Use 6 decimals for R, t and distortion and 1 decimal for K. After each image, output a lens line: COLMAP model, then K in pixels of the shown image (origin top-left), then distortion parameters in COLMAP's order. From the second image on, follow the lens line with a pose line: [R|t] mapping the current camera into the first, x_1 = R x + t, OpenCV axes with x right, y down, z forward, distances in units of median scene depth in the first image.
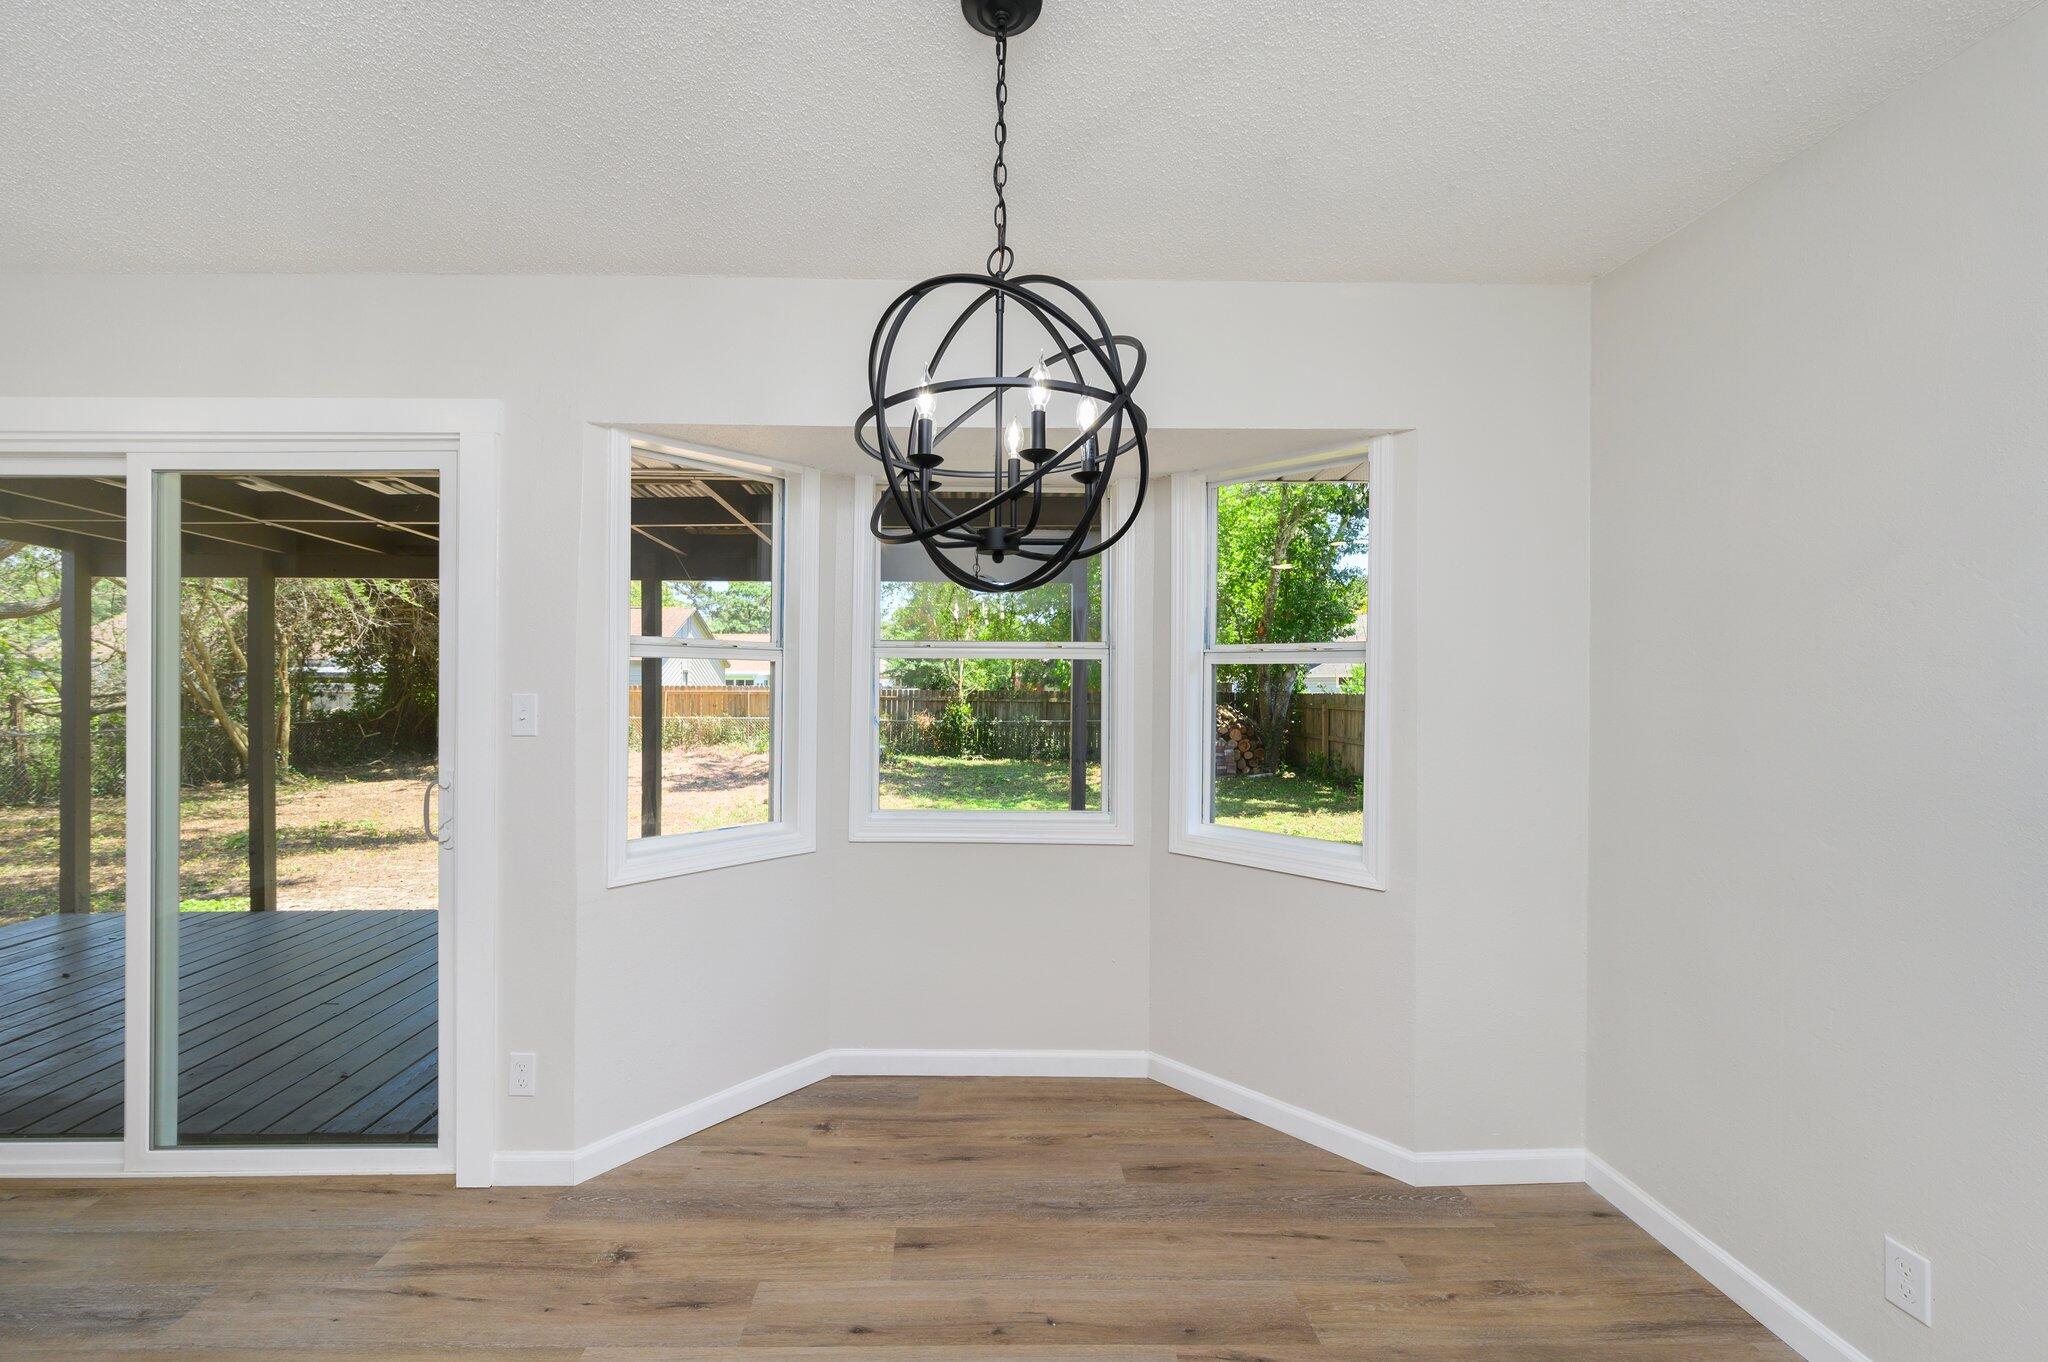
lens RADIAL K [[804.2, 0, 1025.3], [0, 804.2, 684.8], [0, 0, 1]] dist [-0.001841, -0.000019]
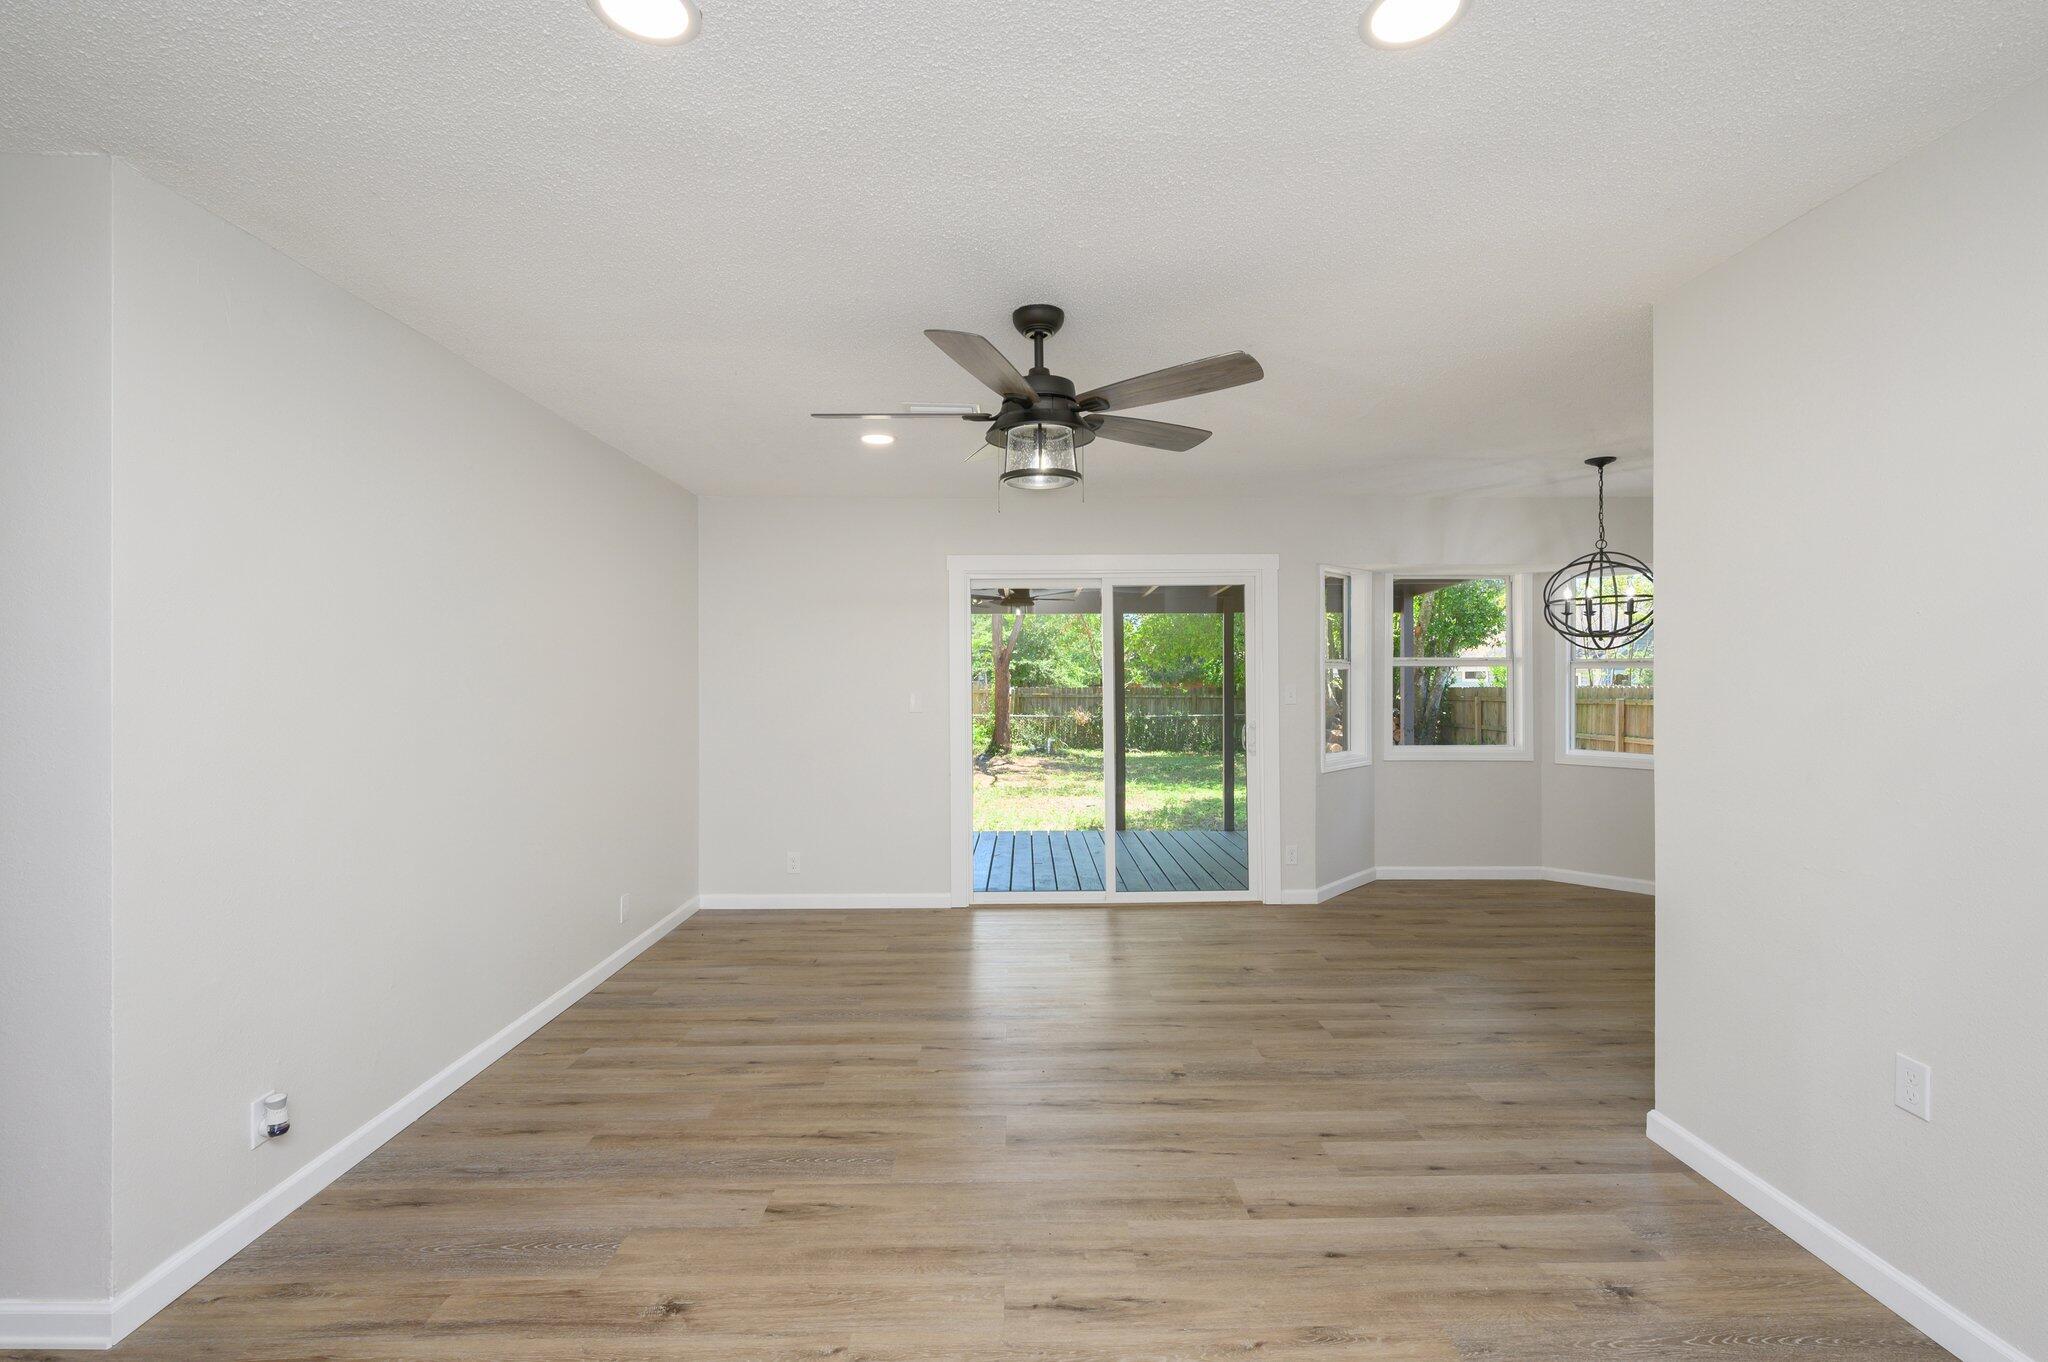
lens RADIAL K [[869.8, 0, 1055.3], [0, 869.8, 677.5], [0, 0, 1]] dist [-0.001861, -0.000068]
pose [[0.999660, -0.007534, 0.024955, -1.329990], [0.007729, 0.999940, -0.007707, 0.005246], [-0.024895, 0.007897, 0.999659, -1.385489]]
